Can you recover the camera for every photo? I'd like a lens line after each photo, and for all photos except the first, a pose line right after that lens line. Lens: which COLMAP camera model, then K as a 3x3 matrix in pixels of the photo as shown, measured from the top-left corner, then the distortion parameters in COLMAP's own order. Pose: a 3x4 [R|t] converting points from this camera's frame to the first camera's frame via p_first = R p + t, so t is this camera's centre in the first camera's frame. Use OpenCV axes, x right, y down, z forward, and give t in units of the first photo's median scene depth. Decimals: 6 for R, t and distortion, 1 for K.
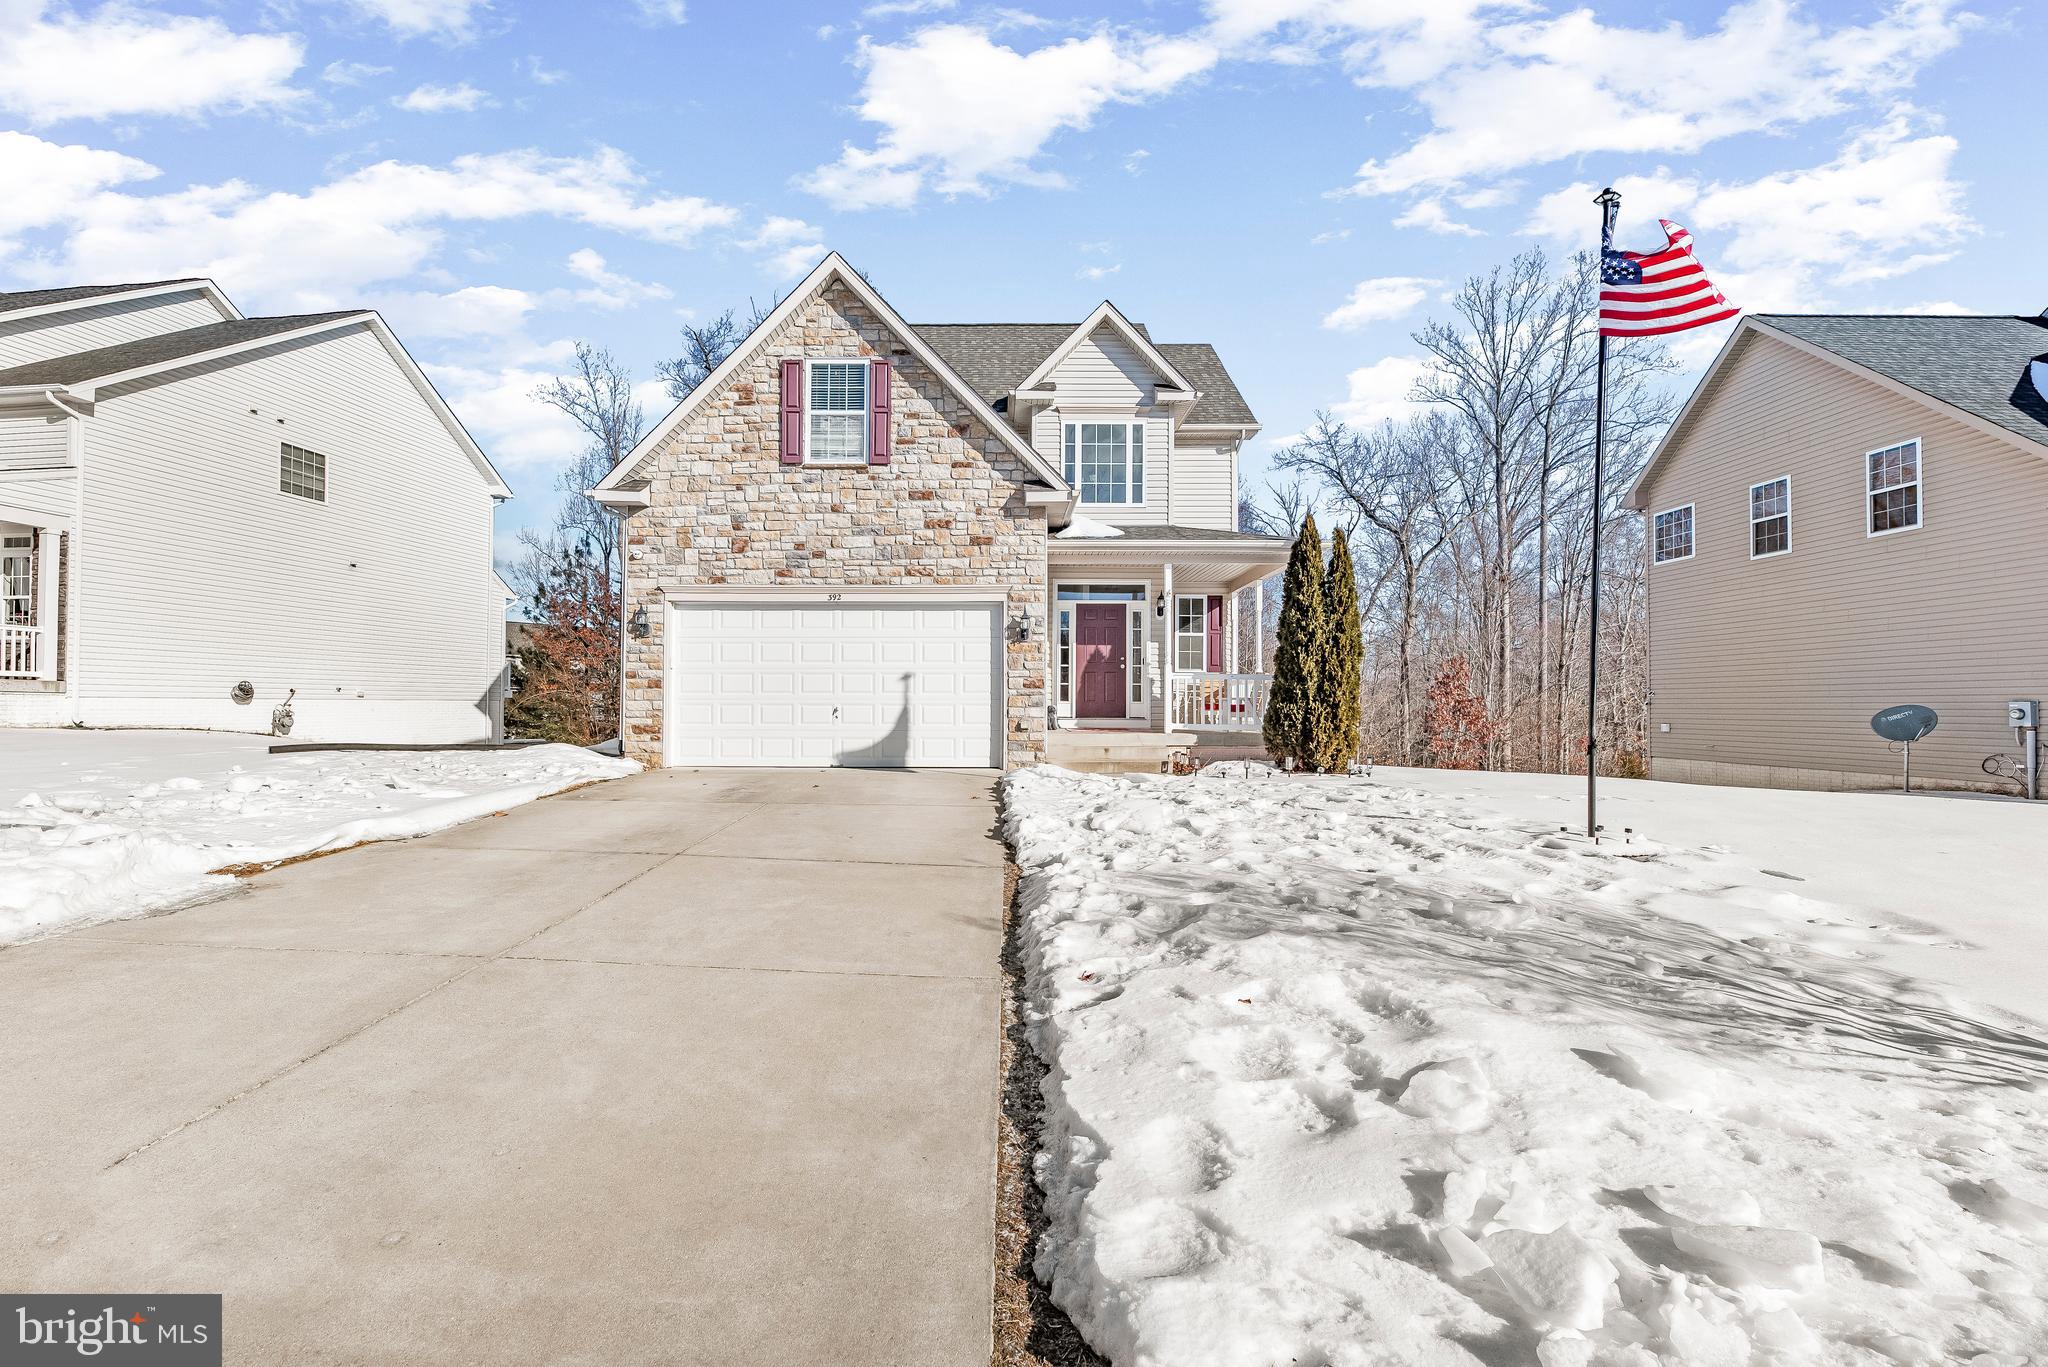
lens RADIAL K [[830.8, 0, 1021.8], [0, 830.8, 681.3], [0, 0, 1]] dist [-0.003769, 0.000480]
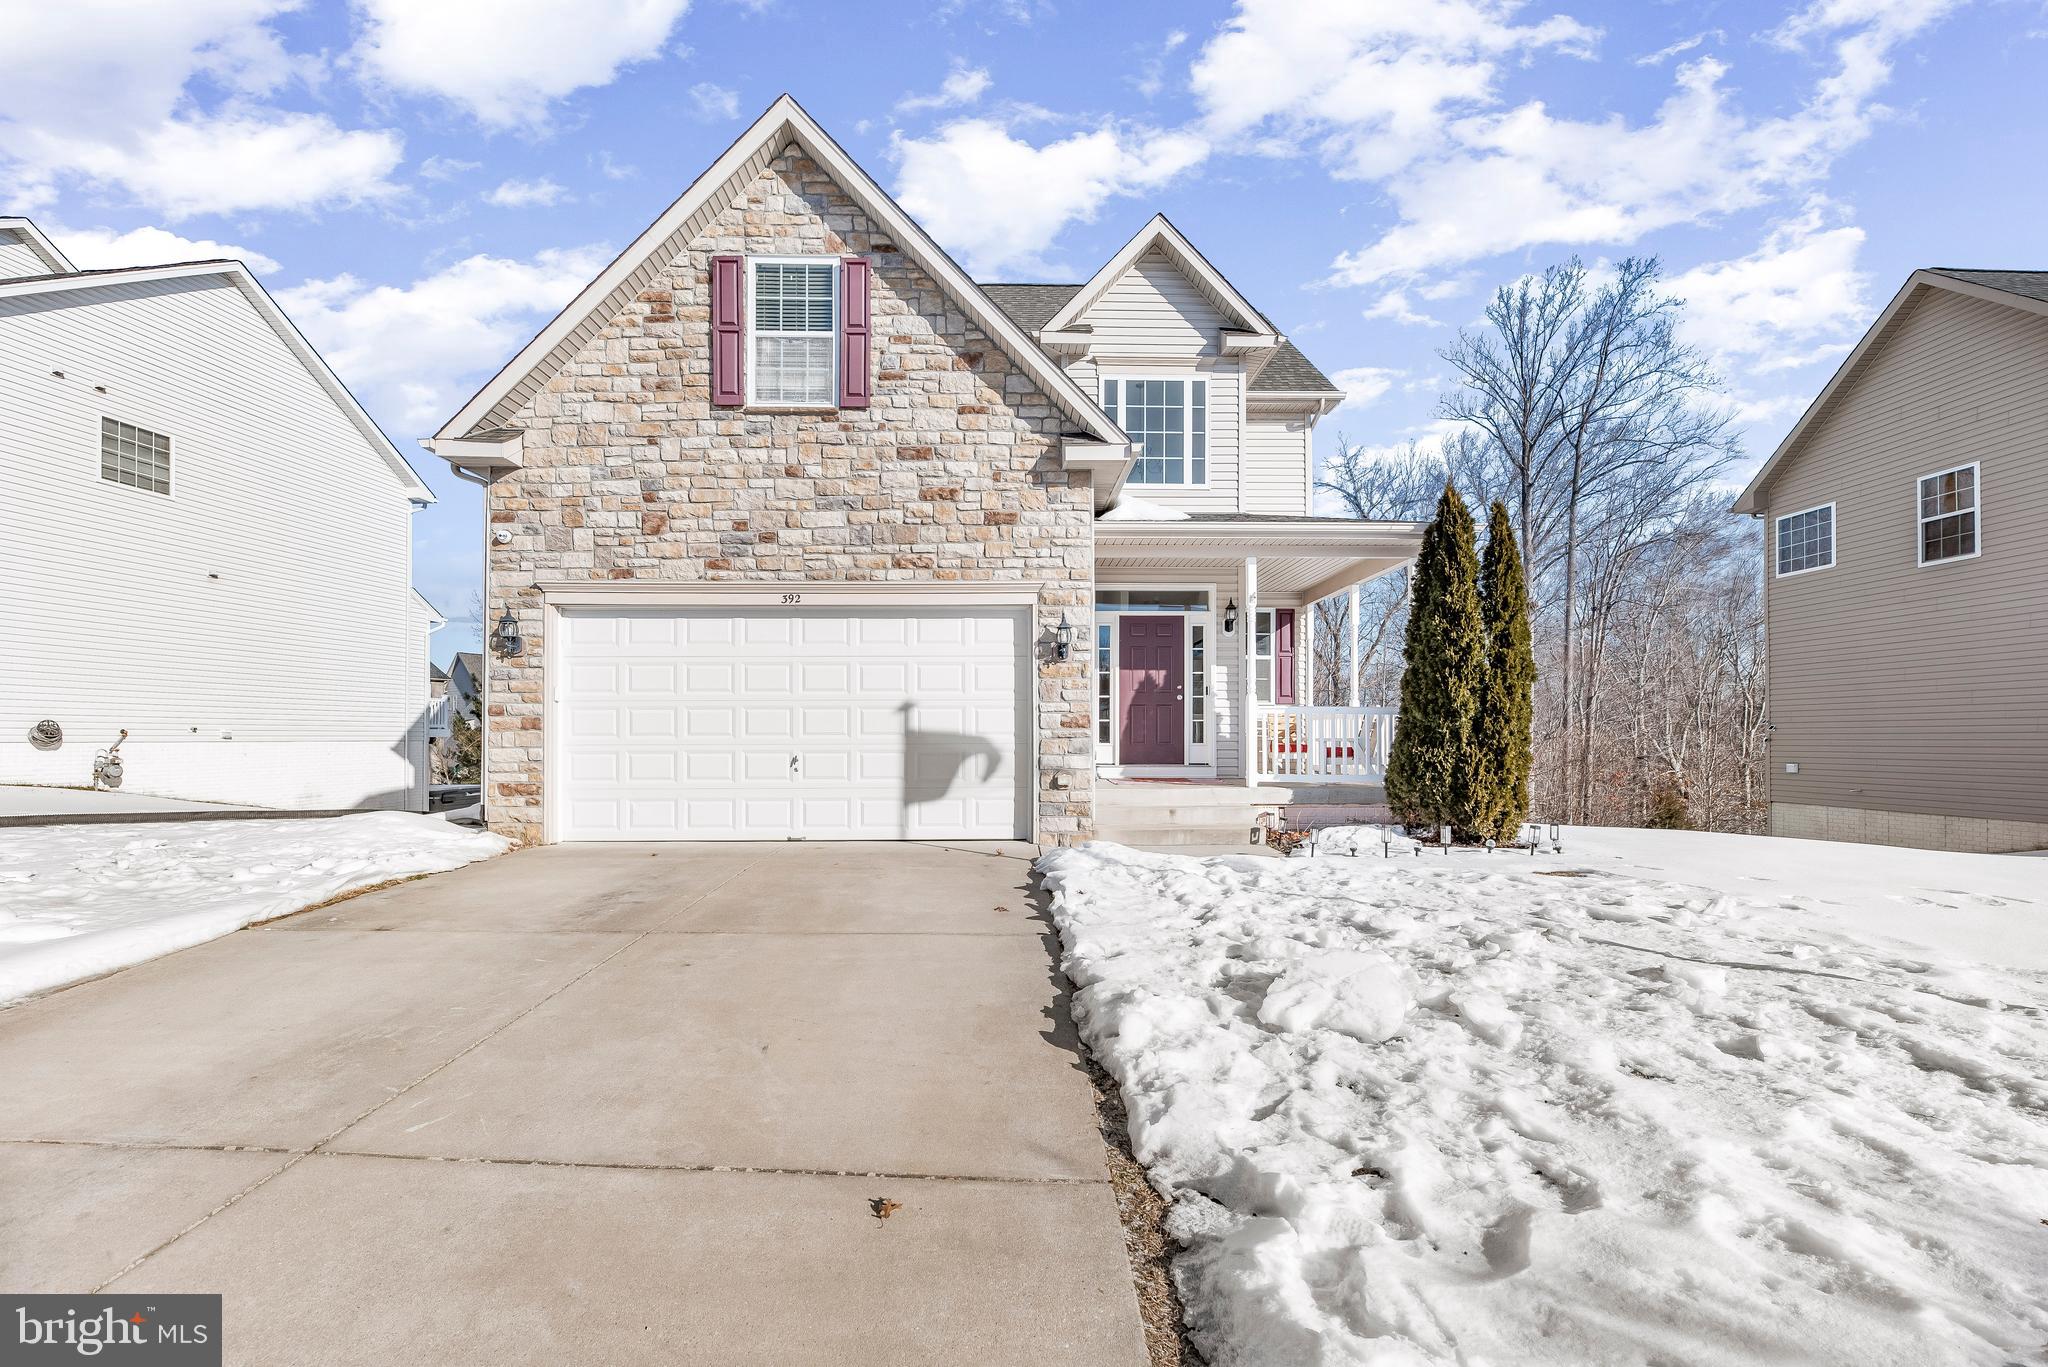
lens RADIAL K [[830.8, 0, 1032.1], [0, 830.8, 733.0], [0, 0, 1]] dist [-0.003769, 0.000480]
pose [[0.999944, -0.003818, 0.009915, -0.029516], [0.003613, 0.999781, 0.020621, -0.001578], [-0.009991, -0.020584, 0.999738, 0.291091]]
